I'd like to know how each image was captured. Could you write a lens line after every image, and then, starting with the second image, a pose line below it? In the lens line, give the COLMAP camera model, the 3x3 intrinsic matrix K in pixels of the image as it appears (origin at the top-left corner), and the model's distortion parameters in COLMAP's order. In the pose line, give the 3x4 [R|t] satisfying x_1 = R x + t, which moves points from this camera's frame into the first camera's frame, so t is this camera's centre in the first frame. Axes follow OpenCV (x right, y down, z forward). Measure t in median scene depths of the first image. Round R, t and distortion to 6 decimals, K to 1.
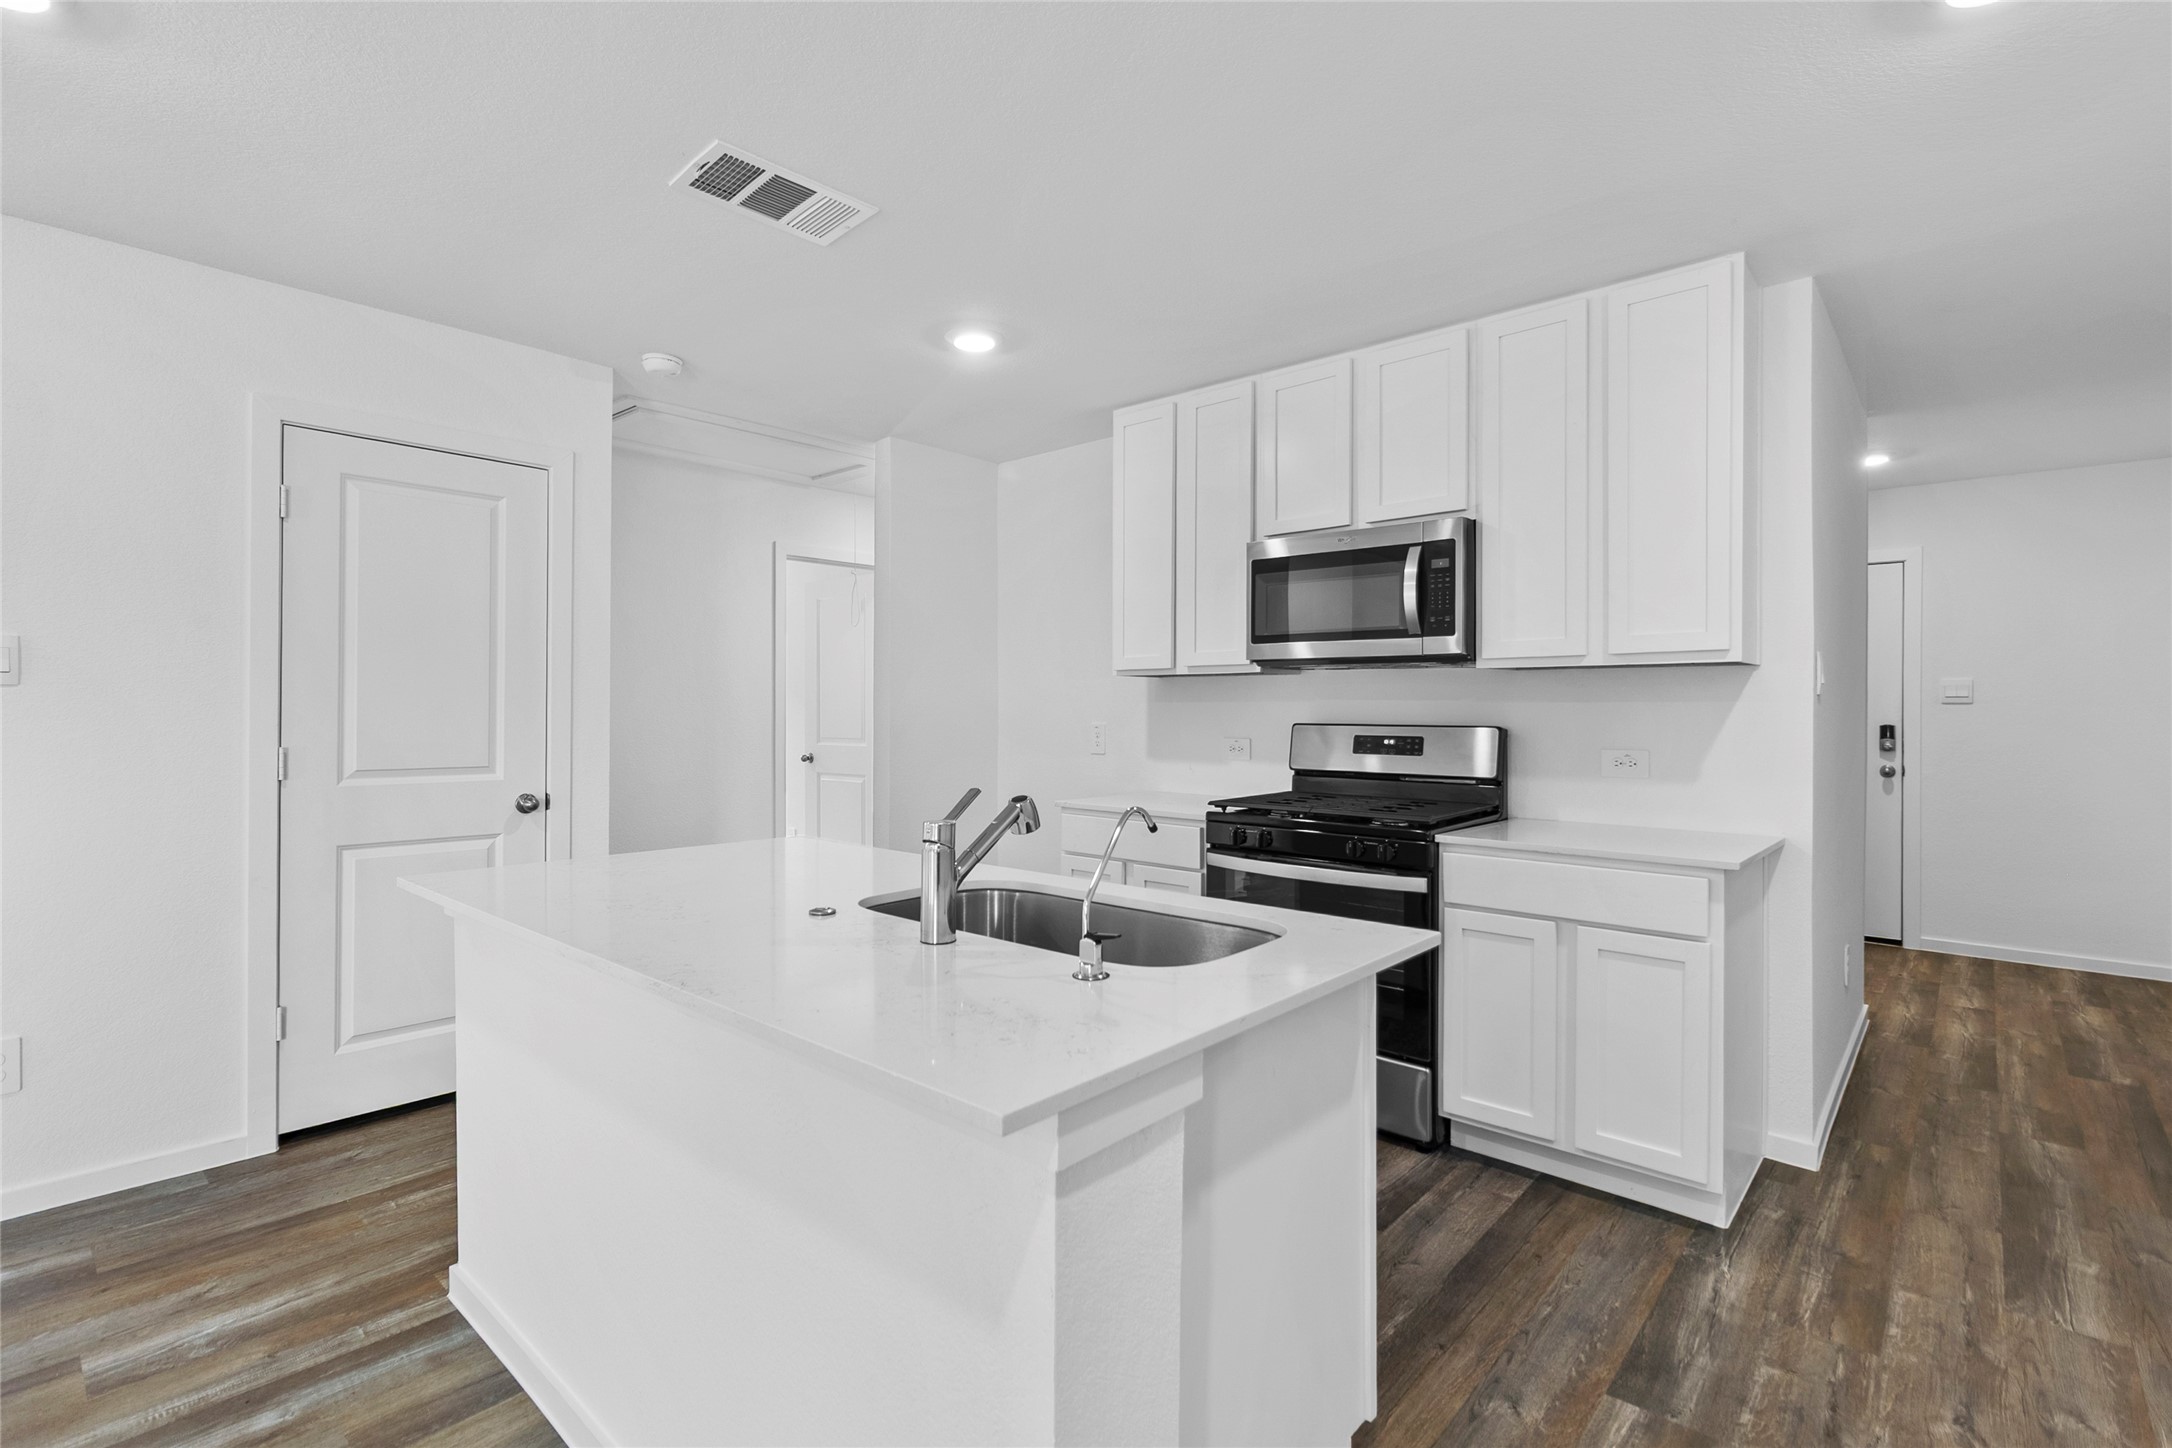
lens RADIAL K [[995.8, 0, 1074.5], [0, 995.8, 709.3], [0, 0, 1]] dist [0.001894, 0.000400]
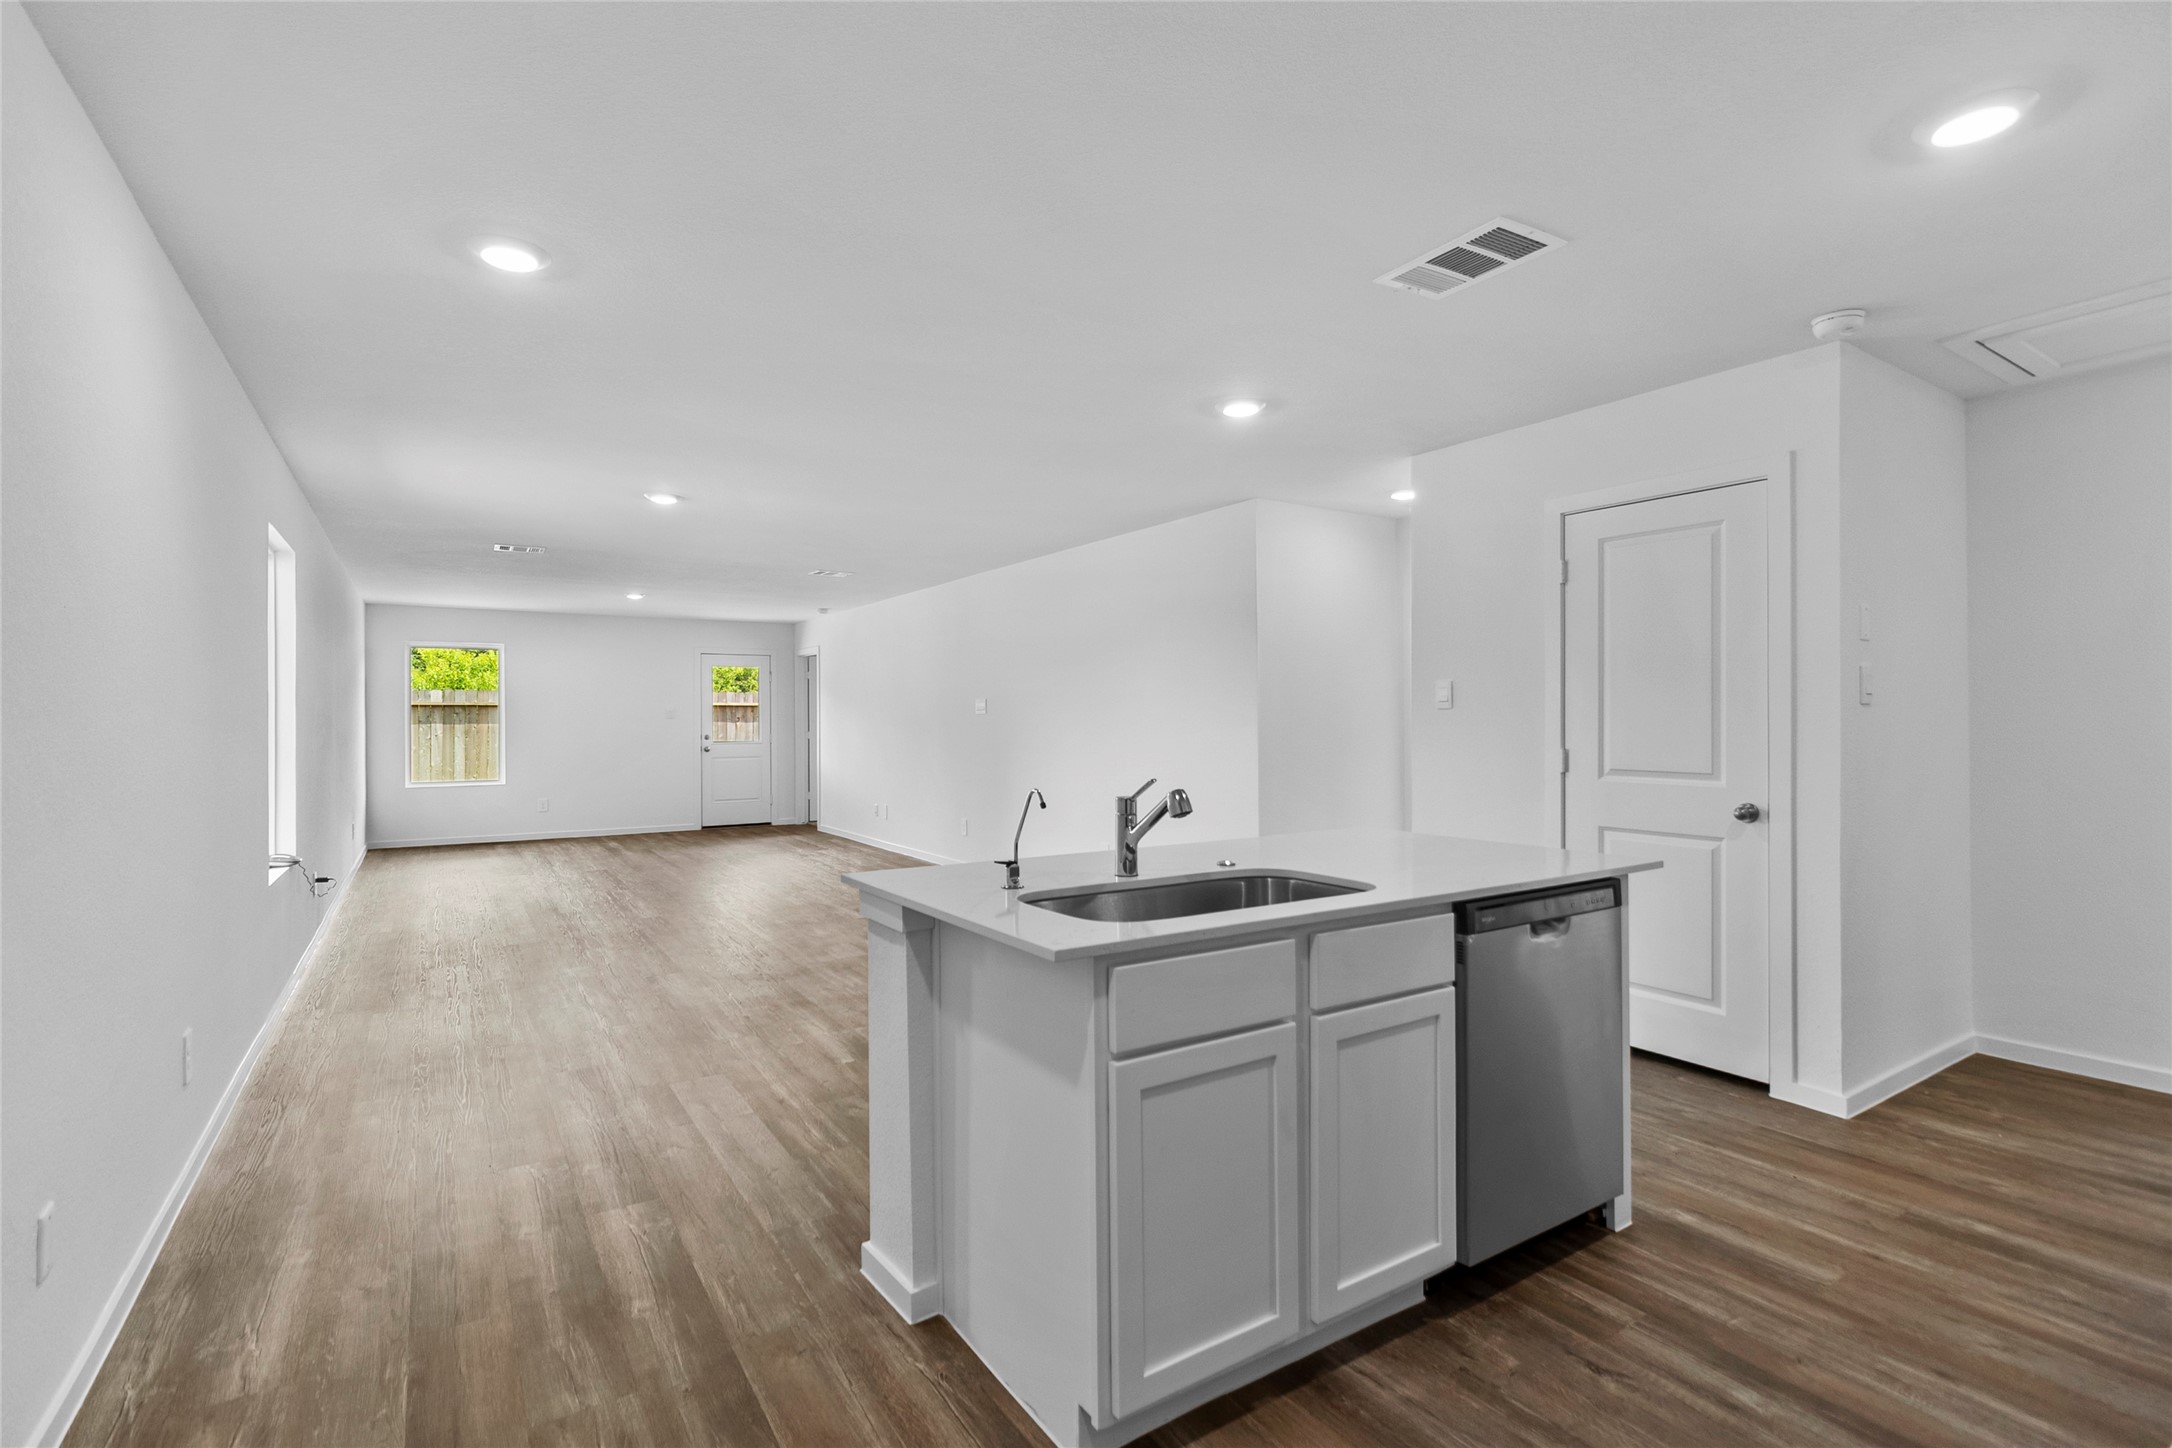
lens RADIAL K [[995.8, 0, 1074.5], [0, 995.8, 709.3], [0, 0, 1]] dist [0.001894, 0.000400]
pose [[-0.255946, -0.012322, -0.966612, 0.673573], [0.003085, 0.999903, -0.013563, 0.000413], [0.966686, -0.006454, -0.255884, 0.652624]]
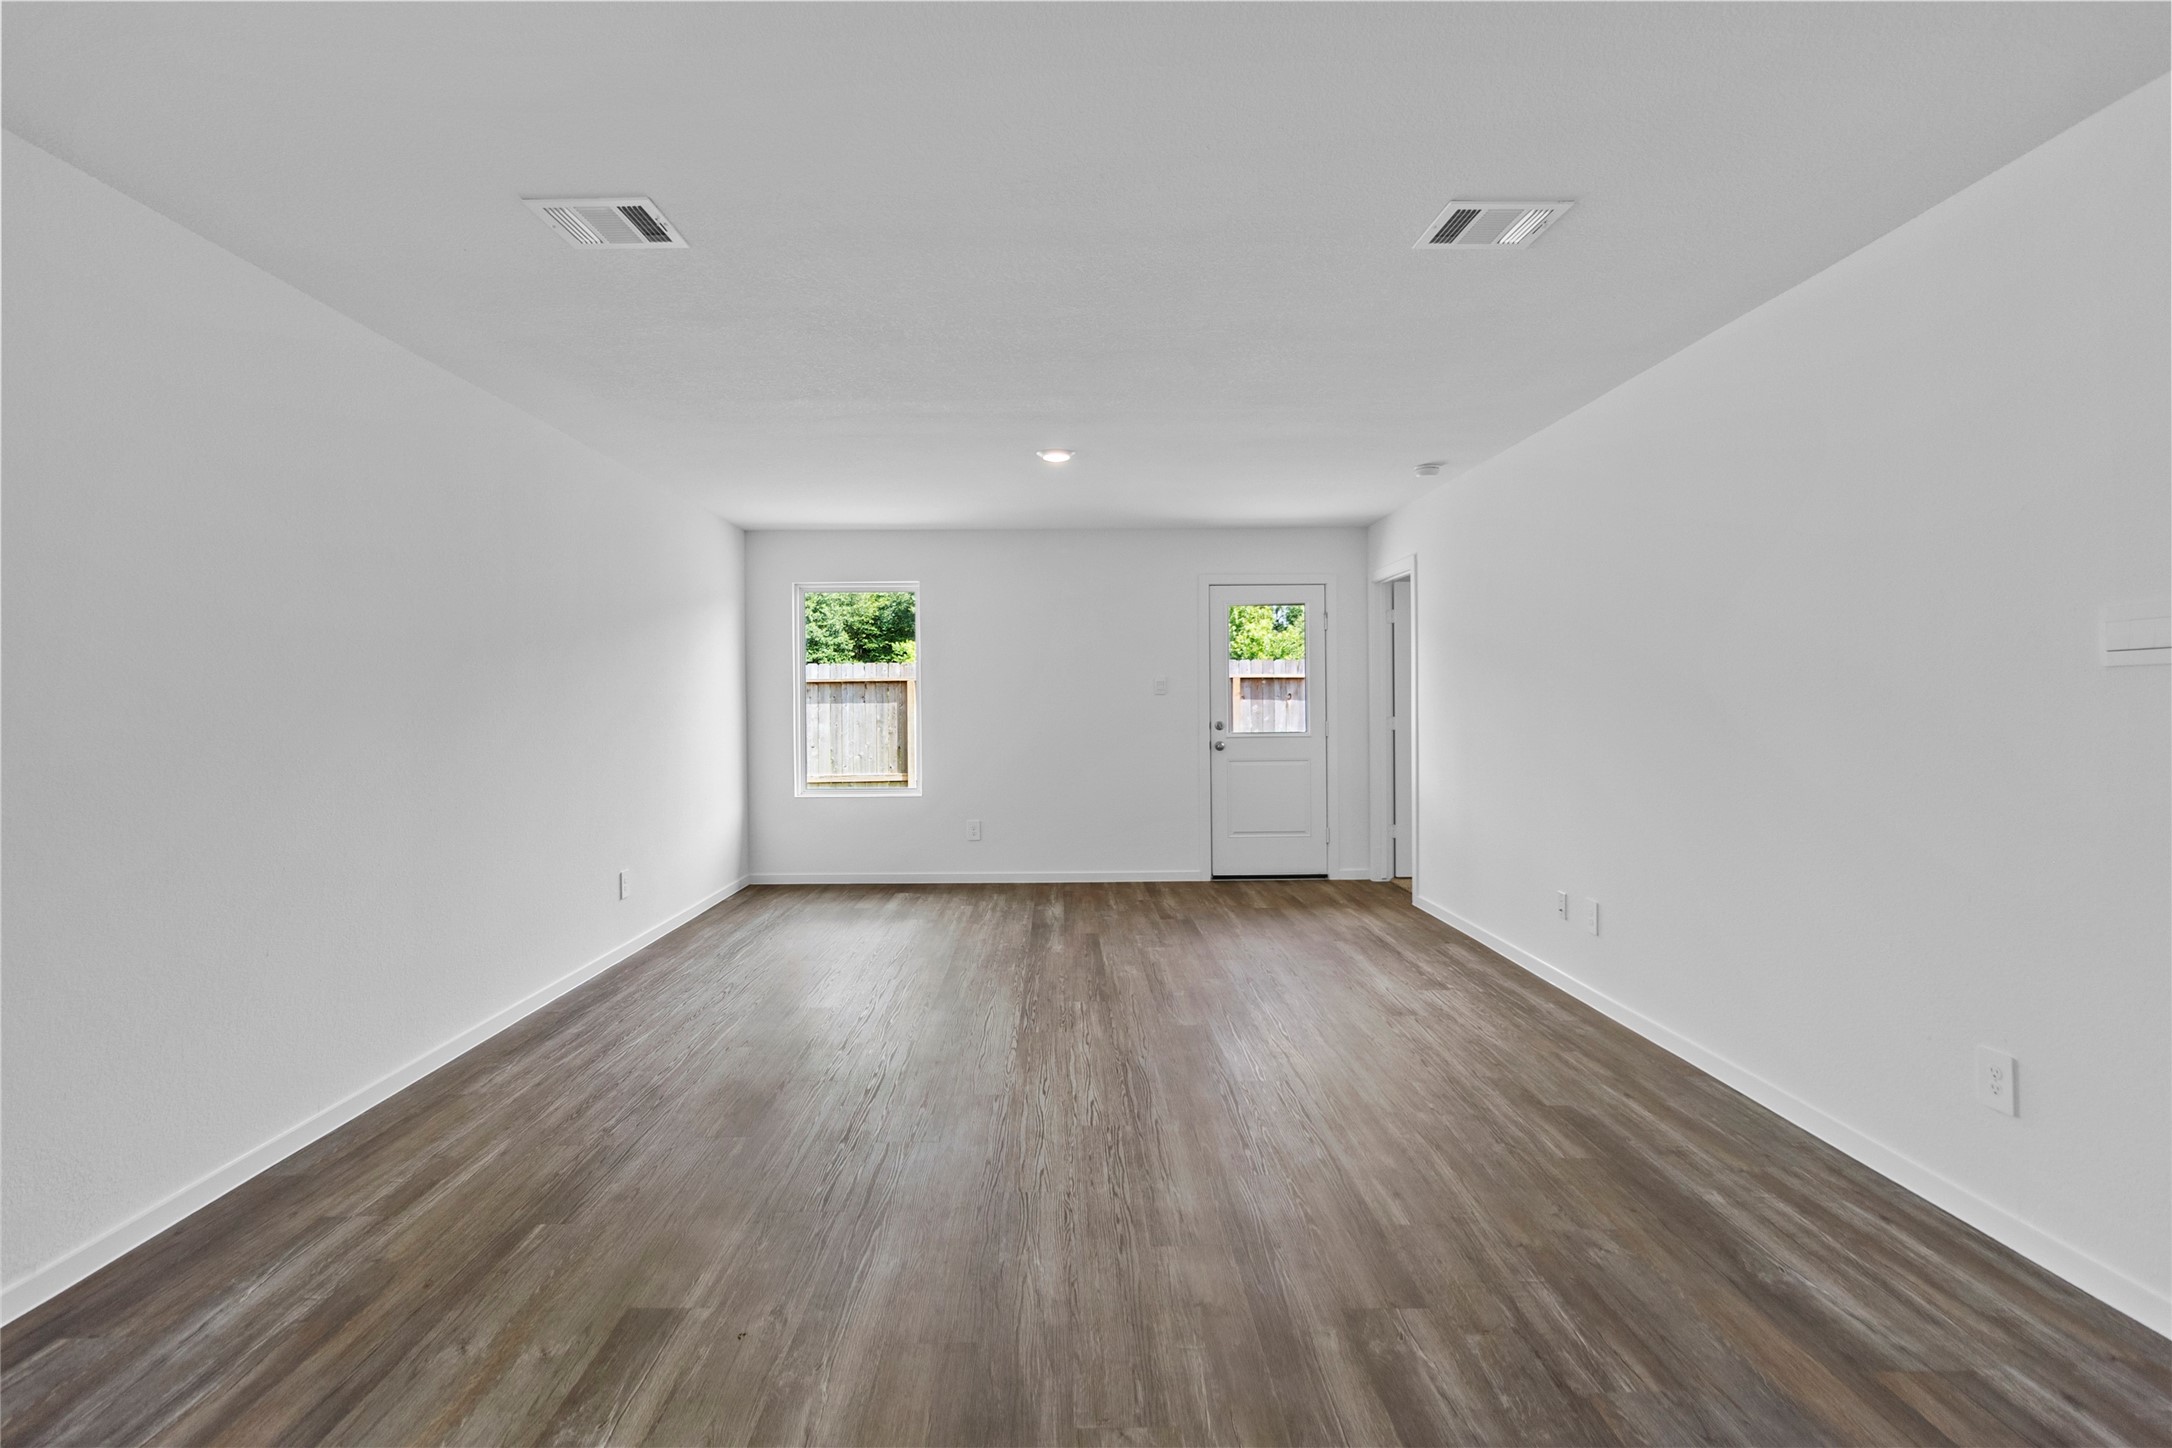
lens RADIAL K [[995.8, 0, 1074.5], [0, 995.8, 709.3], [0, 0, 1]] dist [0.001894, 0.000400]
pose [[-0.728724, 0.007836, -0.684763, -0.891515], [0.005129, 0.999969, 0.005984, -0.001576], [0.684789, 0.000849, -0.728741, -0.278344]]
